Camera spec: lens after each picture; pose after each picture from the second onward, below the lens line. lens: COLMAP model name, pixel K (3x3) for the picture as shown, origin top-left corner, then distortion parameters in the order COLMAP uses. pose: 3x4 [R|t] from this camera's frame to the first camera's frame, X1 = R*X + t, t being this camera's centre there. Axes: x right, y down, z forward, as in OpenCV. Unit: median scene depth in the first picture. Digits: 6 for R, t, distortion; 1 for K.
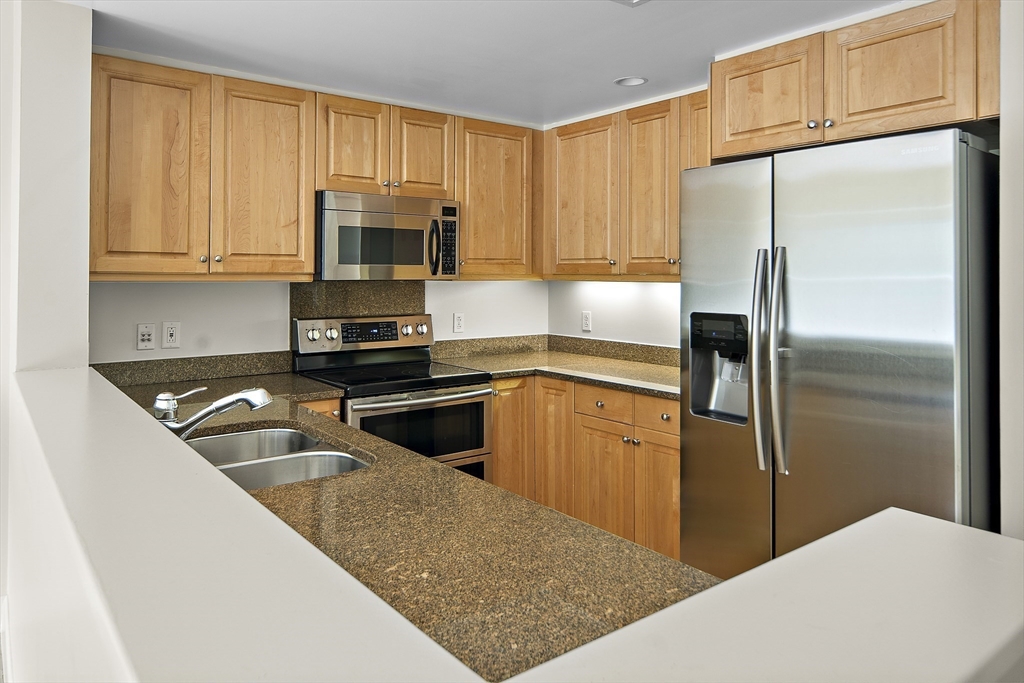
lens RADIAL K [[682.6, 0, 512.0], [0, 682.6, 341.5], [0, 0, 1]] dist [0.002633, -0.000488]
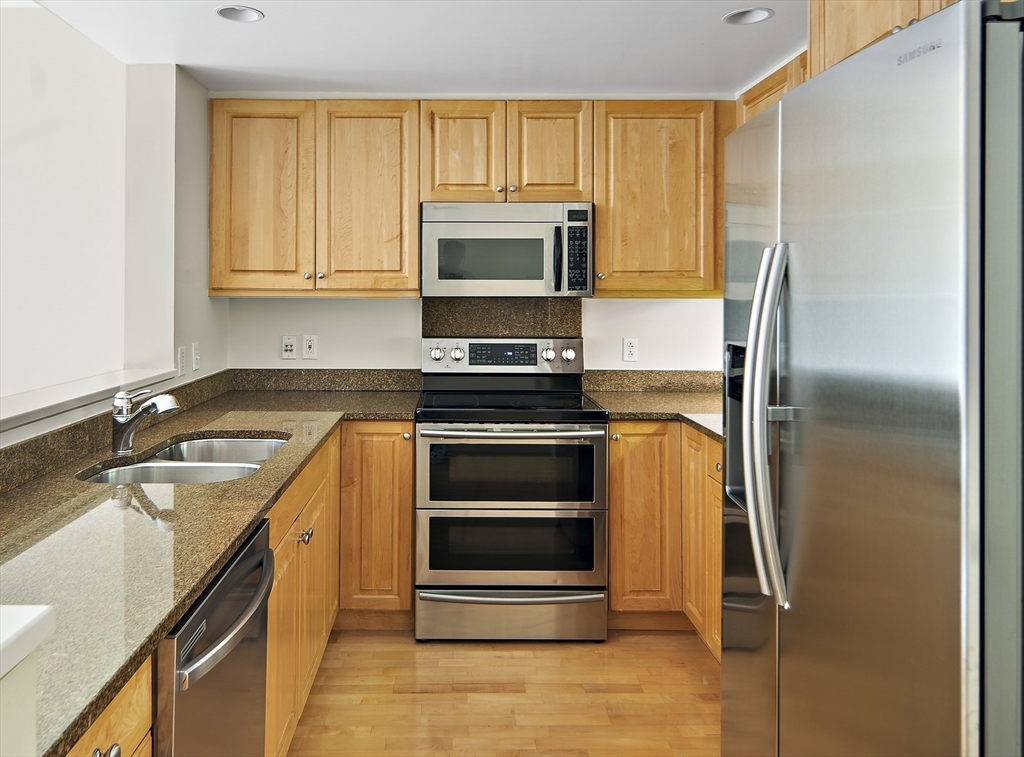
lens RADIAL K [[764.0, 0, 457.3], [0, 764.0, 368.1], [0, 0, 1]] dist [-0.002956, -0.001165]
pose [[0.789661, 0.060759, -0.610528, 0.387337], [-0.060451, 0.997948, 0.021127, -0.014299], [0.610558, 0.020224, 0.791713, 0.172638]]
